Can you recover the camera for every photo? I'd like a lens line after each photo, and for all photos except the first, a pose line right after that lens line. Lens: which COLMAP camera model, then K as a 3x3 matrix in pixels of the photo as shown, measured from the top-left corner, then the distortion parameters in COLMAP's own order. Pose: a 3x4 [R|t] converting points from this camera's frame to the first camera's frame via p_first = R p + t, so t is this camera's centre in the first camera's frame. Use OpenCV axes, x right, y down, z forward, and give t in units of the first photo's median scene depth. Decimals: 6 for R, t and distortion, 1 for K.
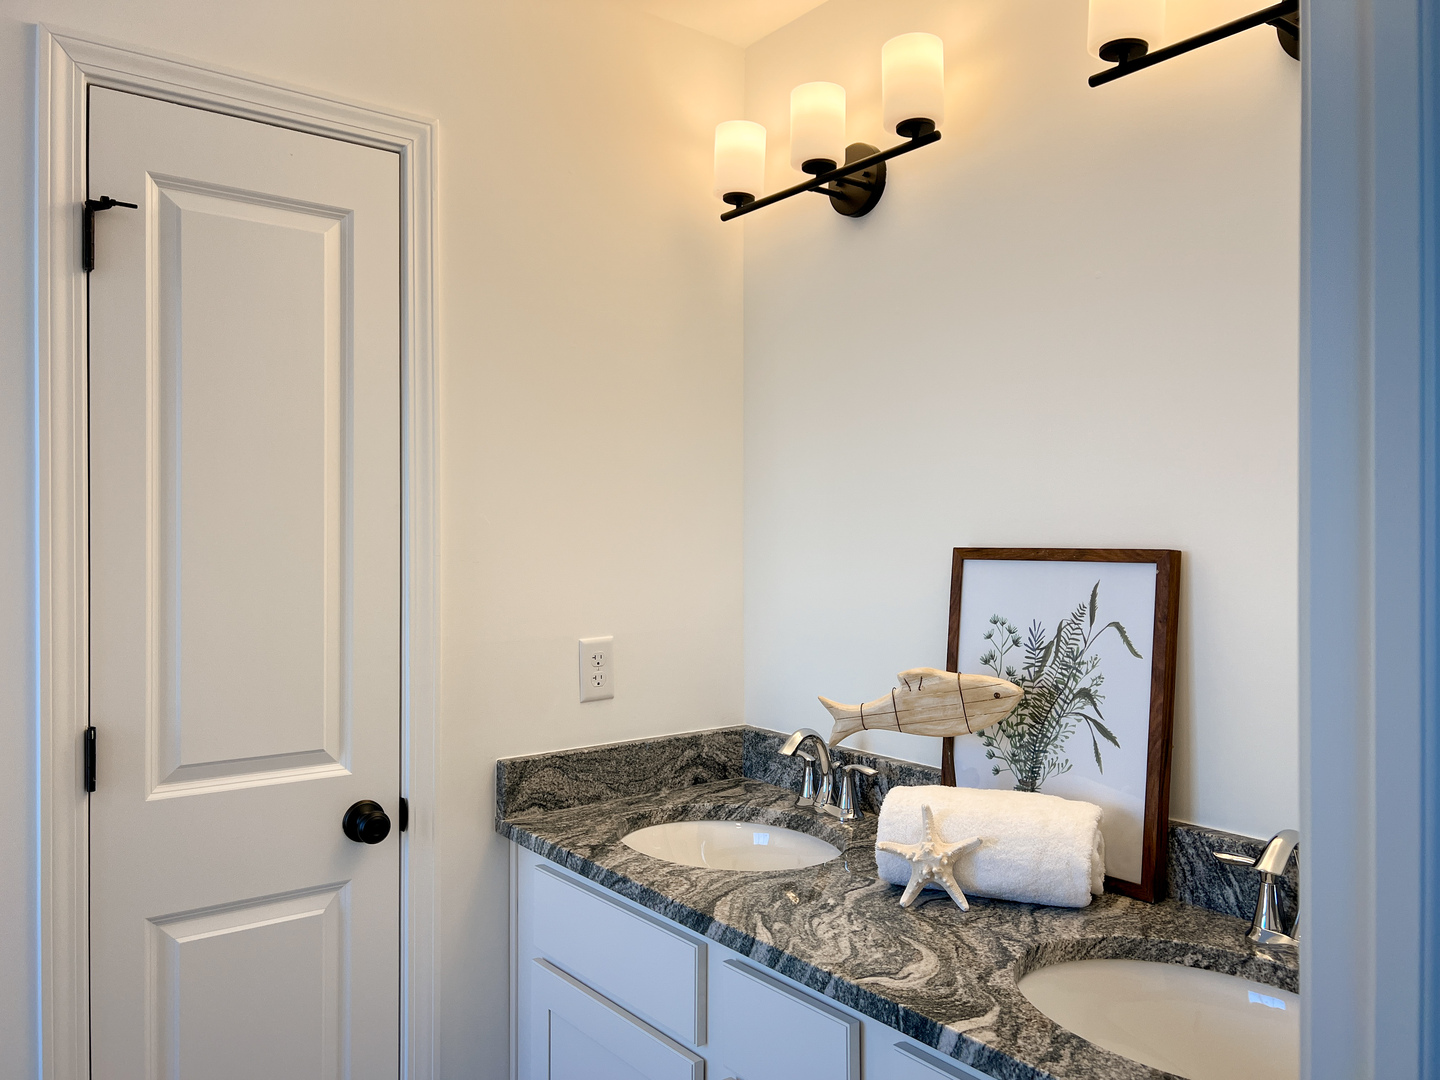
lens RADIAL K [[1106.8, 0, 718.0], [0, 1106.8, 534.8], [0, 0, 1]] dist [0.041030, -0.068692]
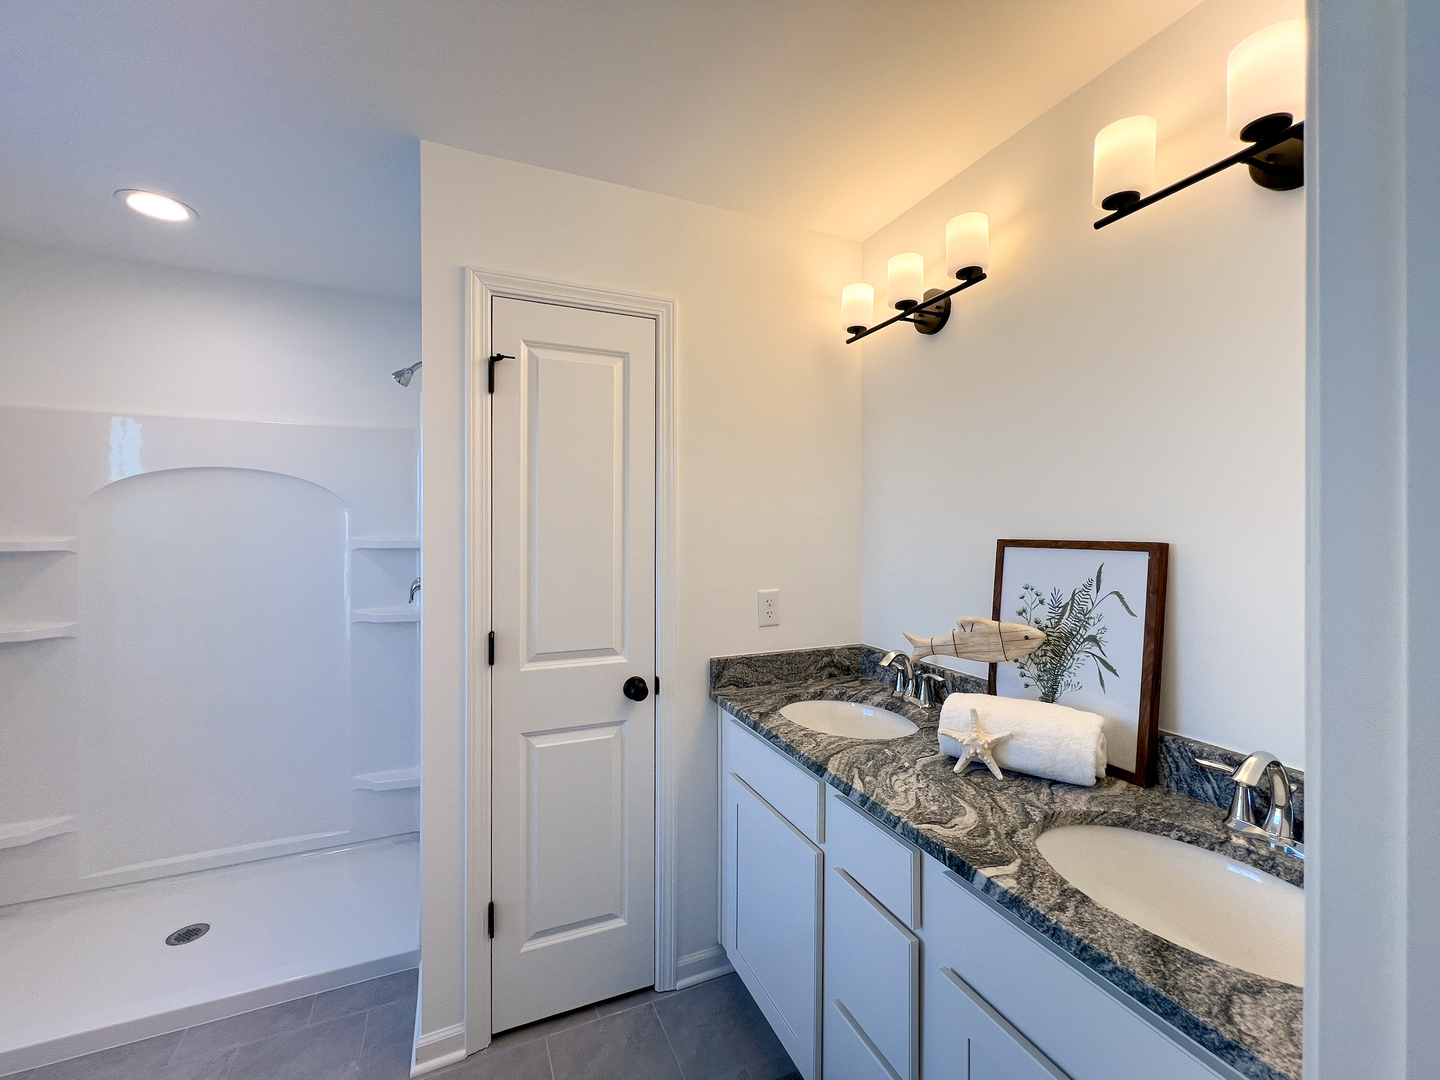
lens RADIAL K [[582.9, 0, 695.2], [0, 582.9, 524.9], [0, 0, 1]] dist [-0.008881, -0.000020]
pose [[0.958647, 0.000812, -0.284596, 0.045592], [-0.001796, 0.999993, -0.003195, -0.006205], [0.284591, 0.003574, 0.958642, 0.115403]]
